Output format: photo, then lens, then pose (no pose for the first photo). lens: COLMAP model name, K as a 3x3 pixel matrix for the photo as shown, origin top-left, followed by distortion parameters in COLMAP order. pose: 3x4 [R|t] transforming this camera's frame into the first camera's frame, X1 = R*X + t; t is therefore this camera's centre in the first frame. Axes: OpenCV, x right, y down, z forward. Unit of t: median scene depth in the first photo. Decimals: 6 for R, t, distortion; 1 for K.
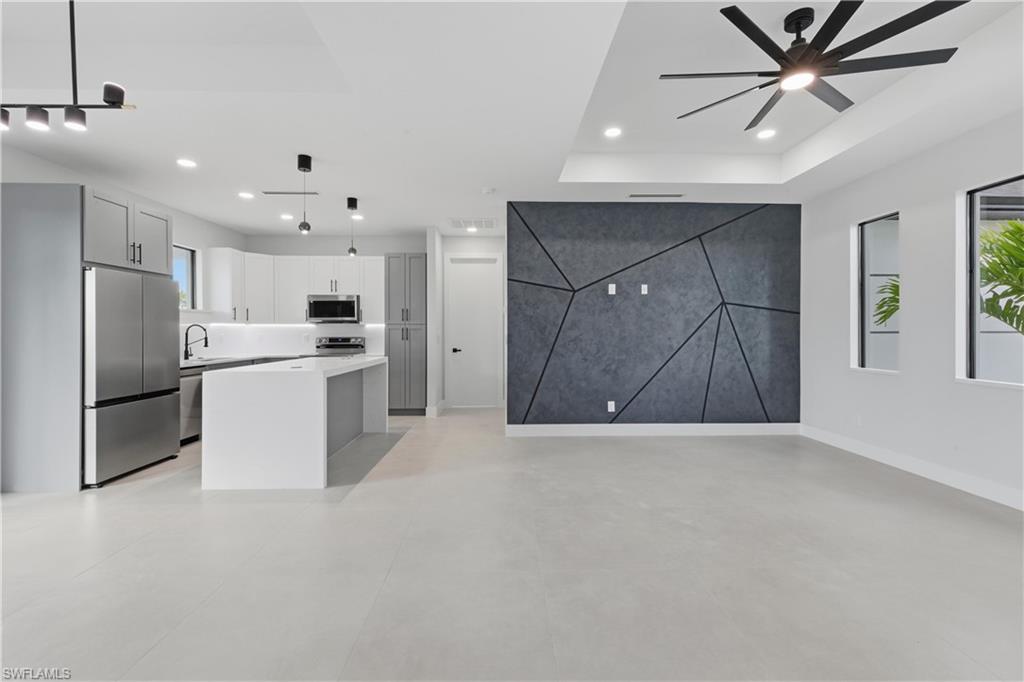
lens RADIAL K [[431.9, 0, 512.6], [0, 431.9, 333.0], [0, 0, 1]] dist [0.006552, -0.001675]
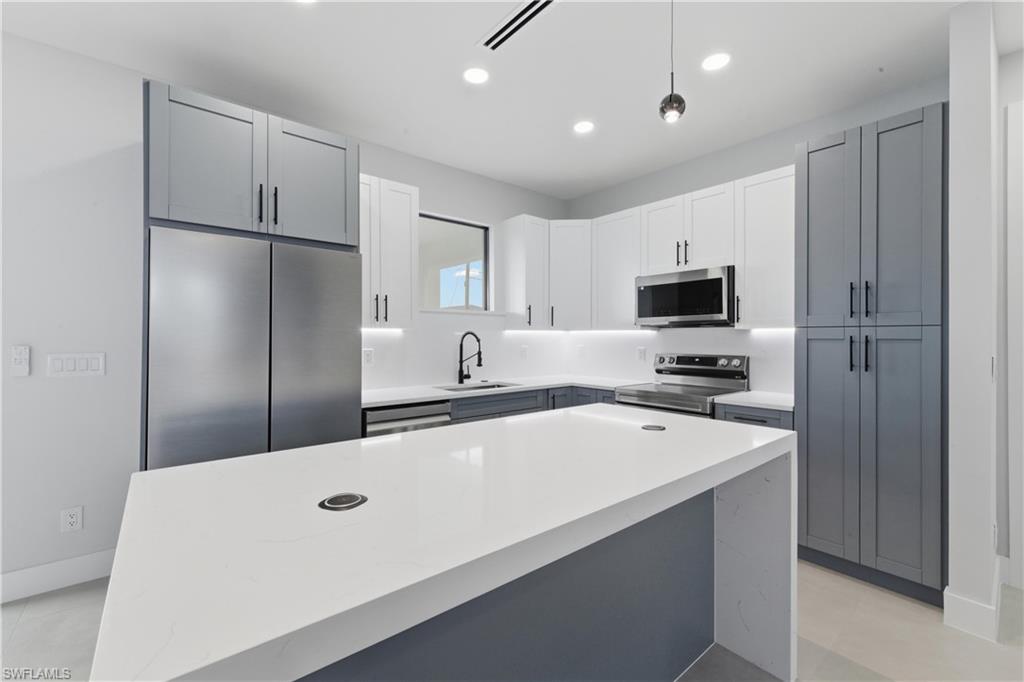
lens RADIAL K [[431.9, 0, 509.8], [0, 431.9, 336.8], [0, 0, 1]] dist [0.006552, -0.001675]
pose [[0.616693, -0.000715, -0.787203, -0.176848], [-0.005761, 0.999969, -0.005422, -0.009587], [0.787182, 0.007879, 0.616670, 0.670628]]
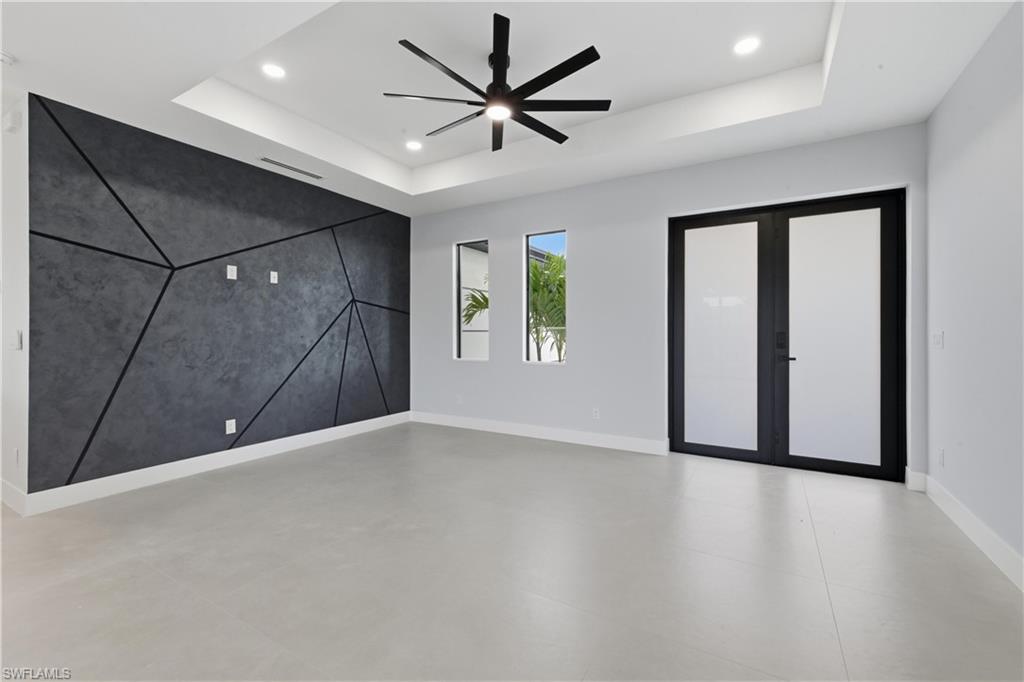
lens RADIAL K [[431.9, 0, 513.2], [0, 431.9, 332.4], [0, 0, 1]] dist [0.006552, -0.001675]
pose [[0.525443, 0.001836, 0.850827, -0.158008], [0.004251, 0.999980, -0.004783, 0.010160], [-0.850818, 0.006130, 0.525424, 0.175248]]
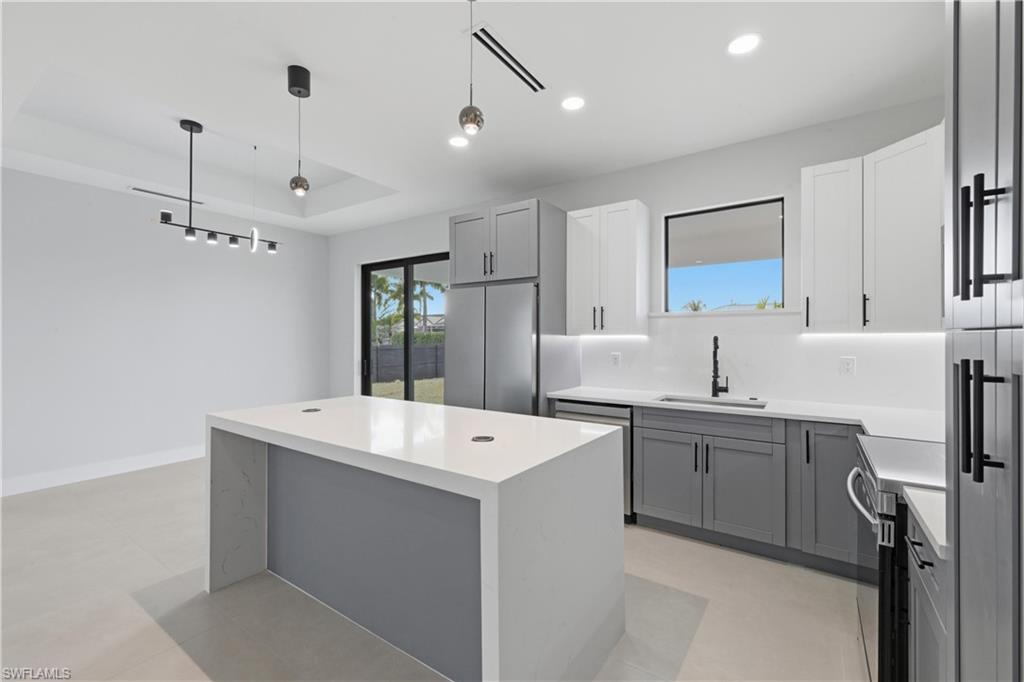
lens RADIAL K [[431.9, 0, 512.2], [0, 431.9, 338.2], [0, 0, 1]] dist [0.006552, -0.001675]
pose [[-0.588027, 0.002039, -0.808839, -0.116761], [-0.001815, 0.999991, 0.003841, -0.021302], [0.808839, 0.003726, -0.588018, 1.176448]]
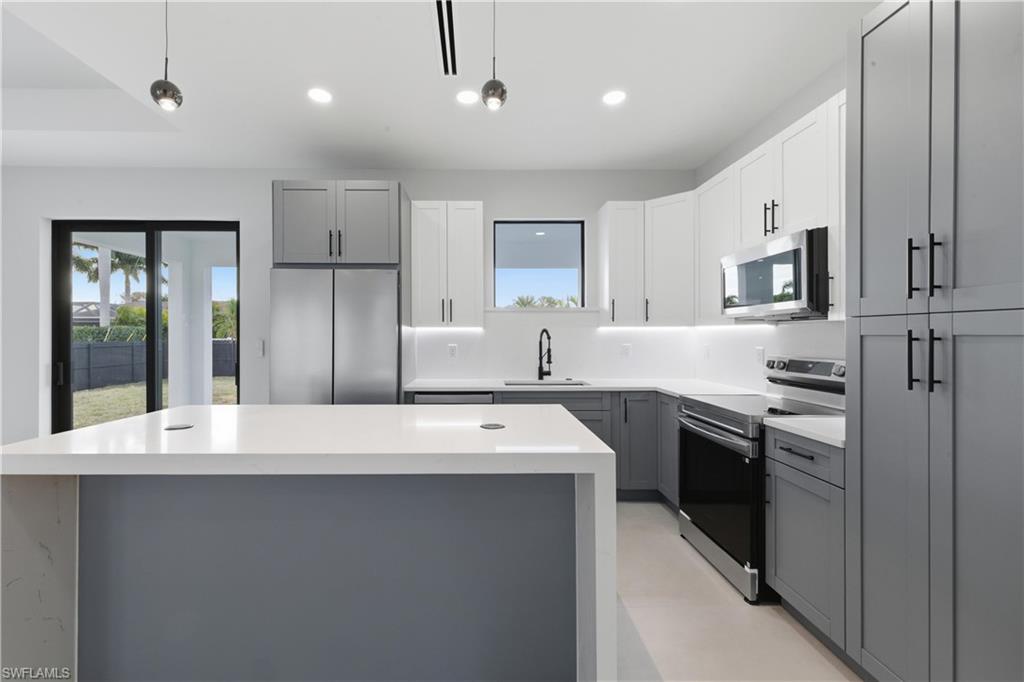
lens RADIAL K [[431.9, 0, 486.6], [0, 431.9, 336.9], [0, 0, 1]] dist [0.006552, -0.001675]
pose [[-0.016242, 0.002683, -0.999864, -0.050745], [-0.005425, 0.999981, 0.002772, -0.009817], [0.999853, 0.005469, -0.016227, 0.966708]]
